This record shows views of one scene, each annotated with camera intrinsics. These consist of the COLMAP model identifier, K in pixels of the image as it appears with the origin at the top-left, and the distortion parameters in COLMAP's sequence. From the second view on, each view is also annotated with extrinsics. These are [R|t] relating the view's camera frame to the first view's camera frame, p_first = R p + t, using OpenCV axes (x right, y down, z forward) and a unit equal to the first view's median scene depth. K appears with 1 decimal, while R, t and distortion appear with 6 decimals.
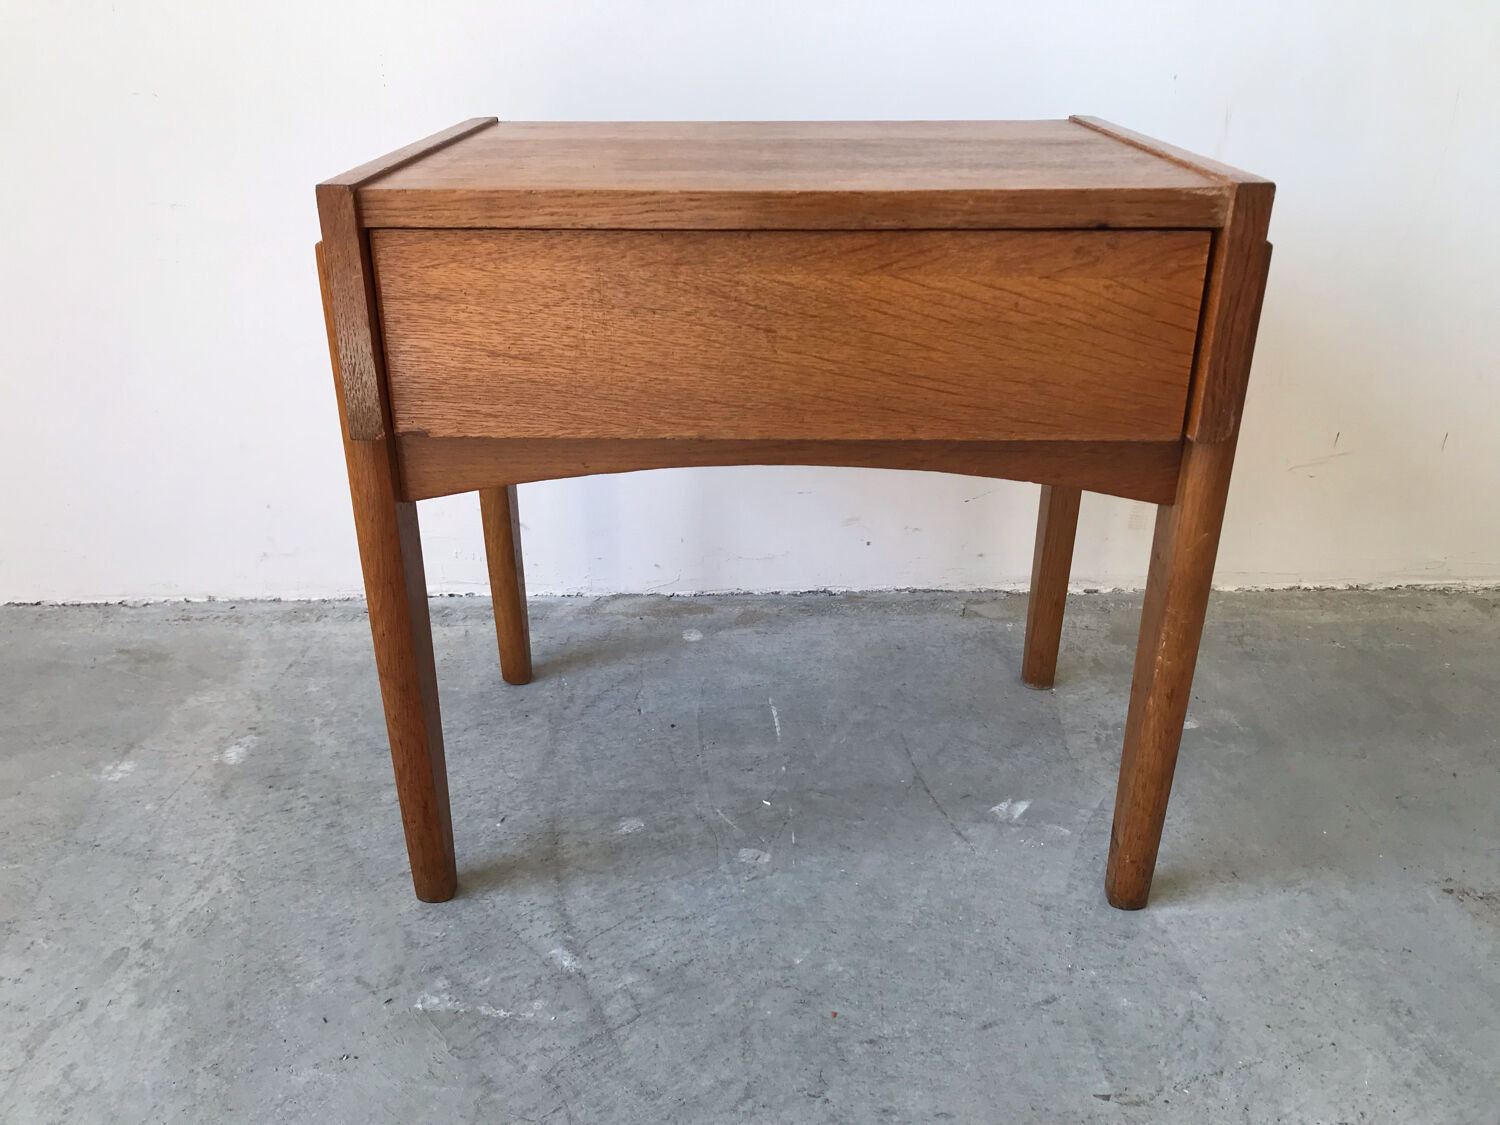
lens RADIAL K [[1228.7, 0, 743.6], [0, 1228.7, 555.4], [0, 0, 1]] dist [0.028798, -0.022825]
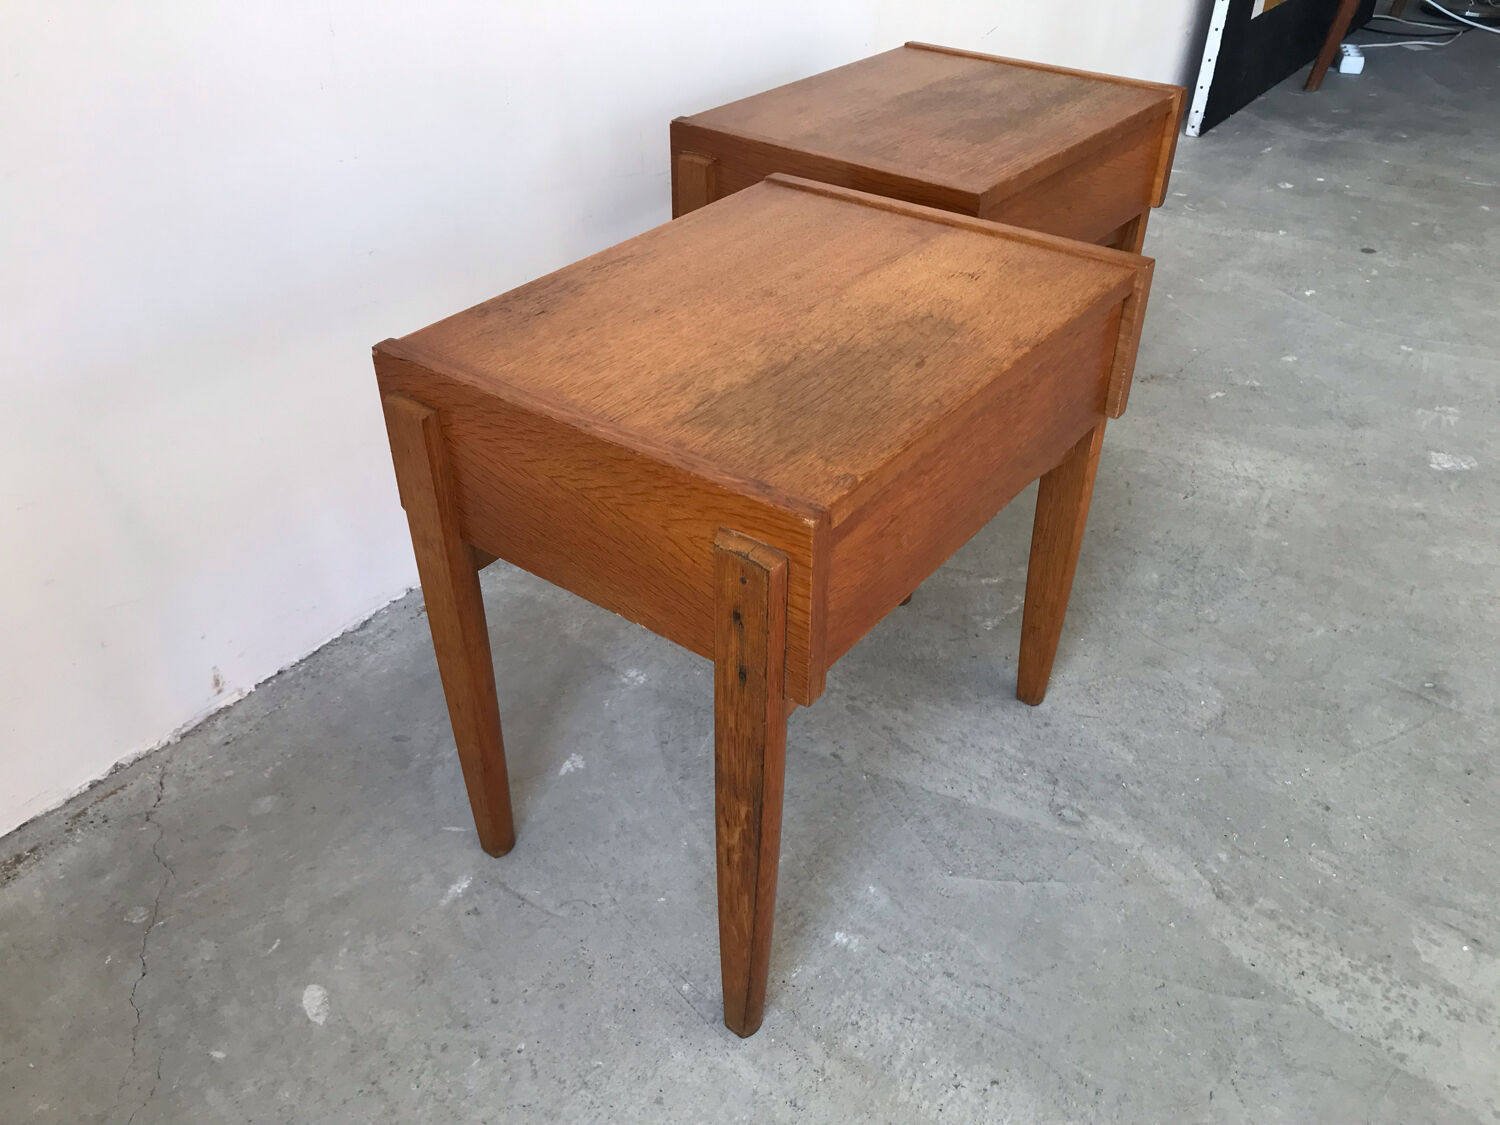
lens RADIAL K [[1228.7, 0, 732.6], [0, 1228.7, 551.5], [0, 0, 1]] dist [0.028798, -0.022825]
pose [[0.612327, -0.446096, 0.652728, -1.491472], [0.322448, 0.894732, 0.309000, -0.382402], [-0.721860, 0.021262, 0.691712, 0.017425]]
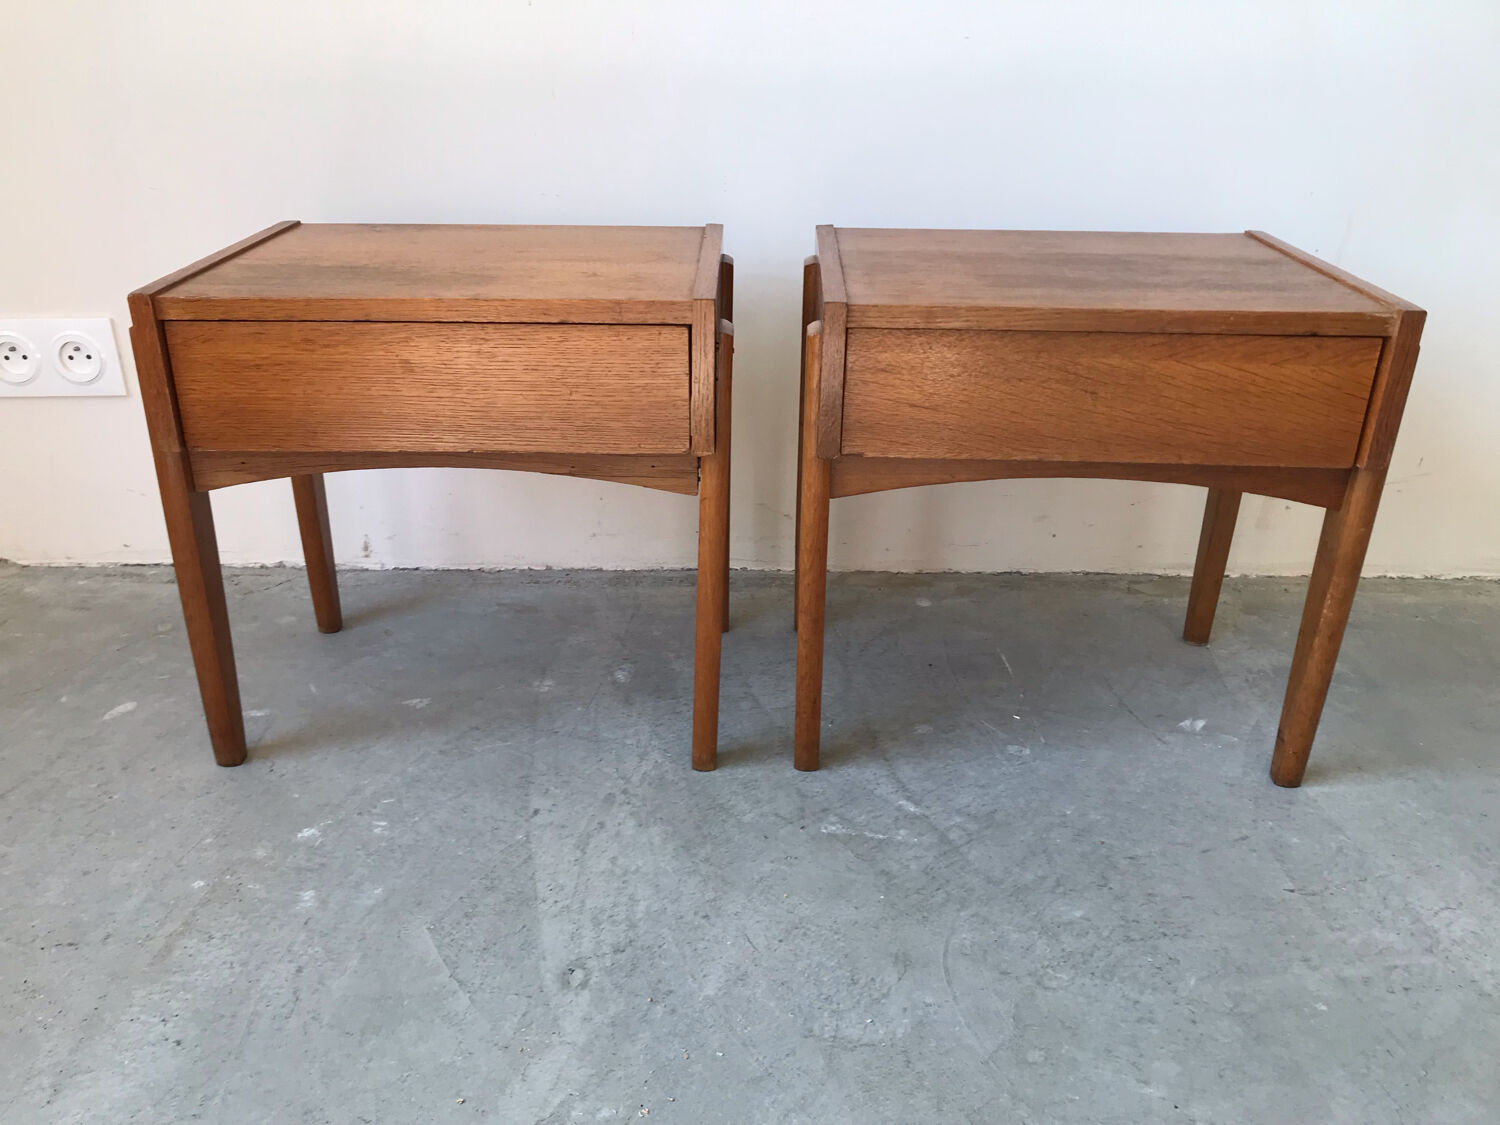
lens RADIAL K [[1228.7, 0, 741.5], [0, 1228.7, 555.8], [0, 0, 1]] dist [0.028798, -0.022825]
pose [[0.999730, 0.020111, -0.011637, -0.324818], [-0.020106, 0.999798, 0.000559, 0.026876], [0.011645, -0.000325, 0.999932, -0.466880]]
